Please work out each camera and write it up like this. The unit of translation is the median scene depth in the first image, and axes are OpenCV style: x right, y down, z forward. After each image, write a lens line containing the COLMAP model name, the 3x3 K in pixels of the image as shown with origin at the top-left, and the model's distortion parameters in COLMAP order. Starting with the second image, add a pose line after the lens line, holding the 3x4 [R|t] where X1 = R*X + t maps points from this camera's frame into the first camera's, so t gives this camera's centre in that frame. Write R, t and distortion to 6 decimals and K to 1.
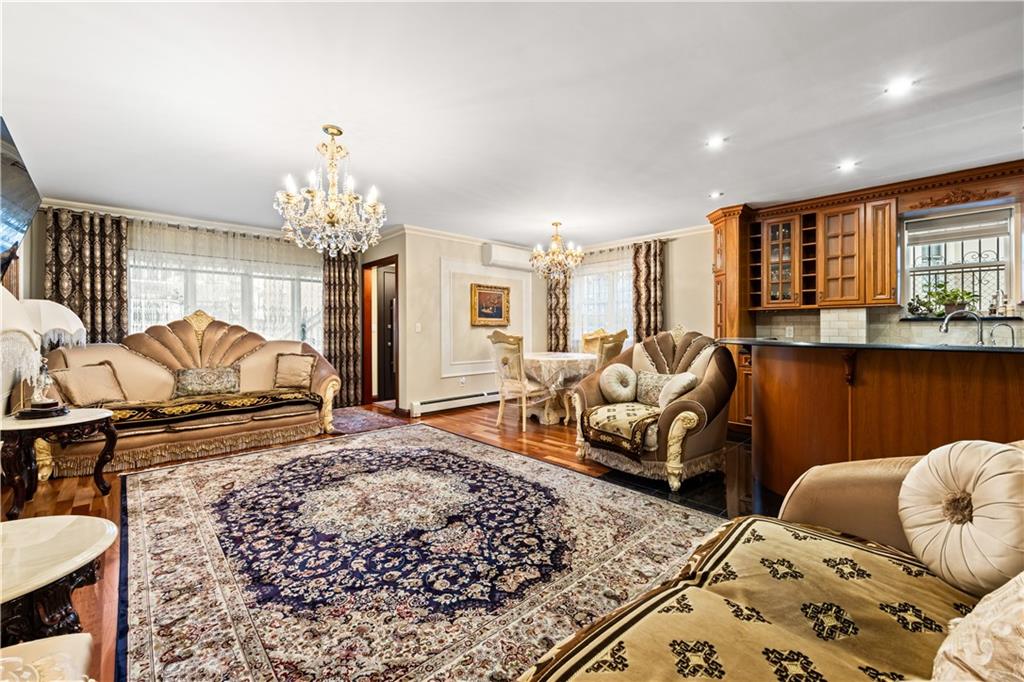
lens RADIAL K [[411.7, 0, 518.4], [0, 411.7, 333.5], [0, 0, 1]] dist [-0.008683, 0.001505]
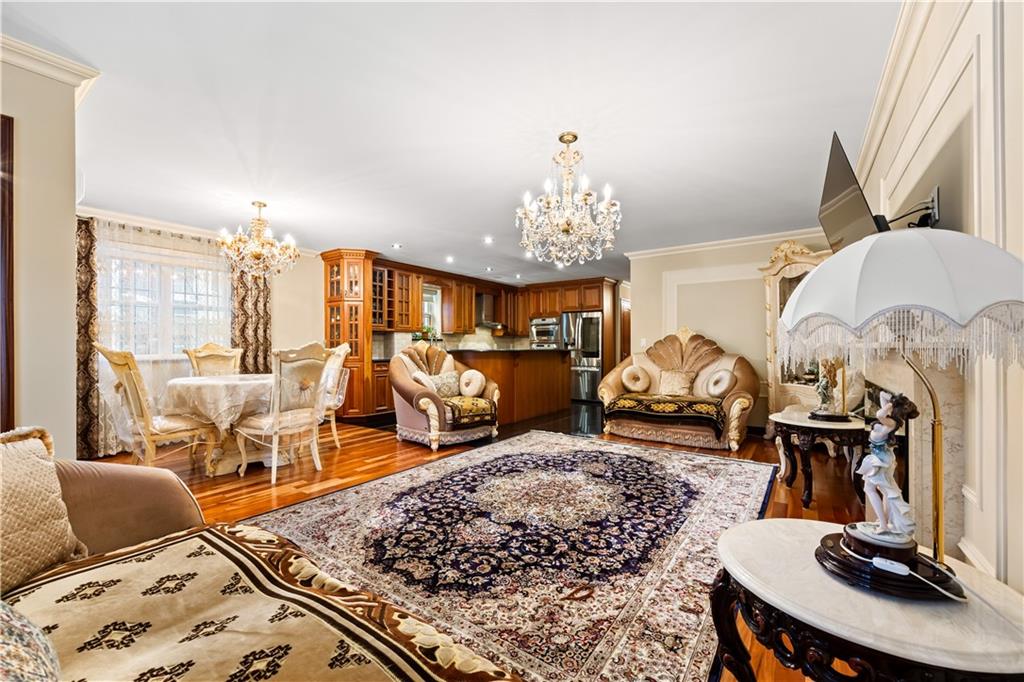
lens RADIAL K [[411.7, 0, 502.3], [0, 411.7, 342.9], [0, 0, 1]] dist [-0.008683, 0.001505]
pose [[-0.157688, 0.011173, 0.987426, -0.887900], [0.015368, 0.999843, -0.008859, 0.004042], [-0.987369, 0.013778, -0.157835, 0.828843]]
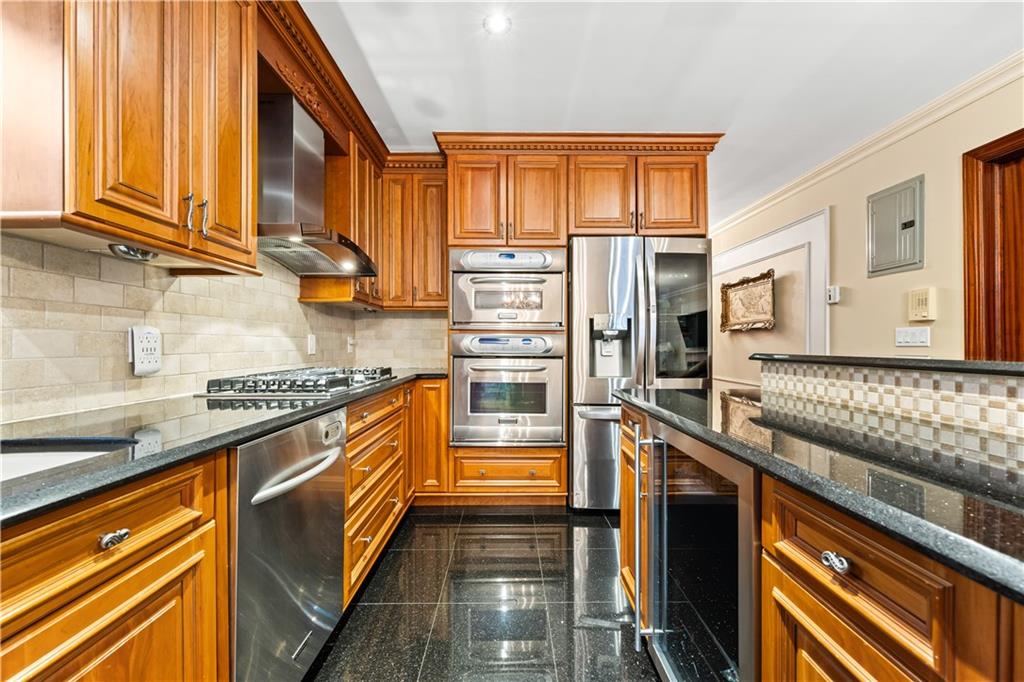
lens RADIAL K [[411.7, 0, 517.6], [0, 411.7, 349.7], [0, 0, 1]] dist [-0.008683, 0.001505]
pose [[-0.726770, -0.006682, 0.686848, 0.642900], [0.012539, 0.999657, 0.022993, 0.002982], [-0.686766, 0.025322, -0.726437, 0.750727]]
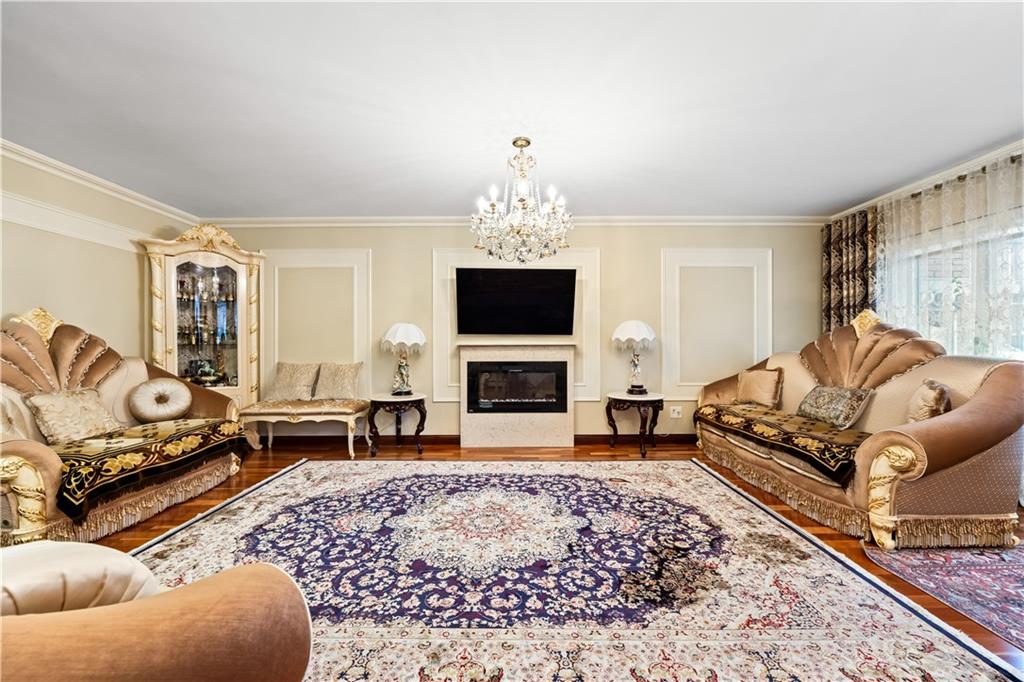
lens RADIAL K [[411.7, 0, 517.3], [0, 411.7, 339.1], [0, 0, 1]] dist [-0.008683, 0.001505]
pose [[-0.689773, -0.004940, -0.724009, 0.190412], [-0.004953, 0.999986, -0.002105, -0.001748], [0.724009, 0.002134, -0.689787, 1.075718]]
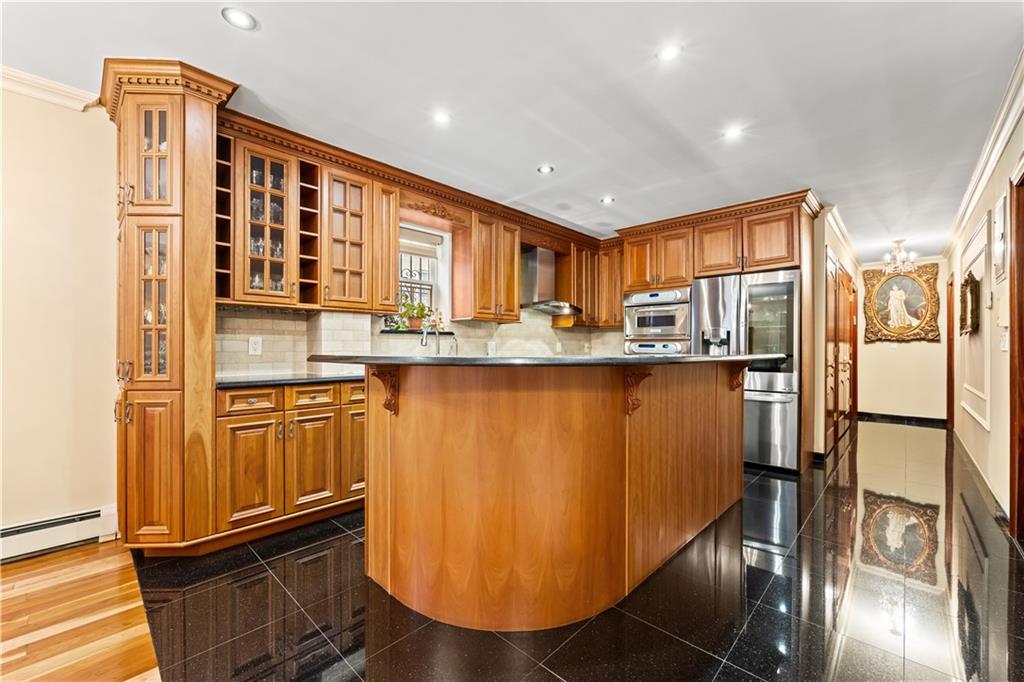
lens RADIAL K [[411.7, 0, 509.5], [0, 411.7, 347.7], [0, 0, 1]] dist [-0.008683, 0.001505]
pose [[-0.027591, -0.000352, 0.999619, 0.051178], [0.011359, 0.999935, 0.000666, 0.003198], [-0.999555, 0.011373, -0.027585, 0.700537]]
